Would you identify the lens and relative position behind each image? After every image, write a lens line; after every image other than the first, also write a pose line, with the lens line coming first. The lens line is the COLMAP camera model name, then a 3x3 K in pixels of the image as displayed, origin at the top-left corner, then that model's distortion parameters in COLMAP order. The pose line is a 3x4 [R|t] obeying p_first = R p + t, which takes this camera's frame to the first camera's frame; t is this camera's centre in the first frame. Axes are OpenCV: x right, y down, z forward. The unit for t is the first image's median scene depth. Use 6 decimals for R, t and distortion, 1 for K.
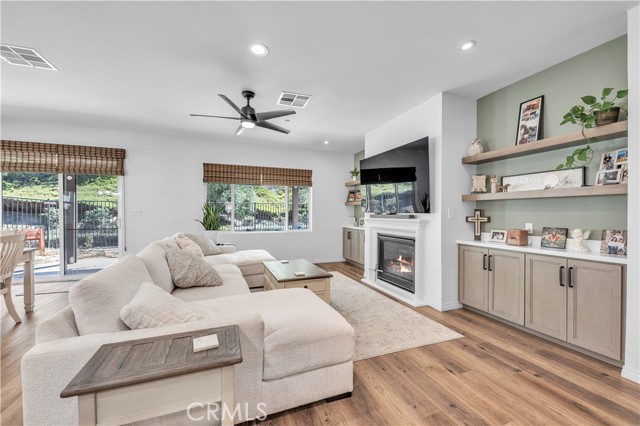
lens RADIAL K [[257.2, 0, 321.4], [0, 257.2, 214.2], [0, 0, 1]] dist [0.017341, -0.009150]
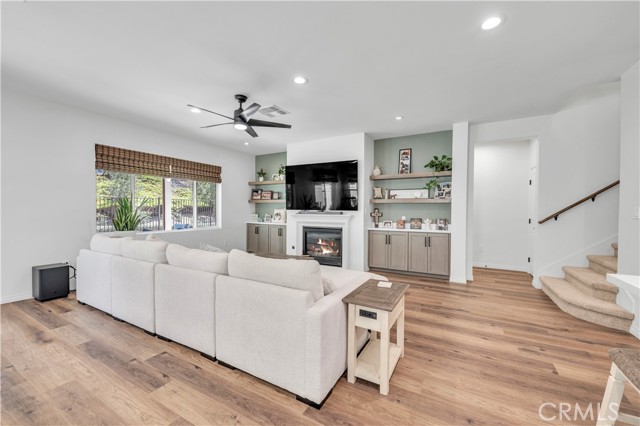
lens RADIAL K [[257.2, 0, 321.4], [0, 257.2, 214.2], [0, 0, 1]] dist [0.017341, -0.009150]
pose [[0.768349, -0.007462, 0.639987, -0.724149], [-0.001520, 0.999908, 0.013483, -0.003354], [-0.640029, -0.011333, 0.768267, -0.028191]]
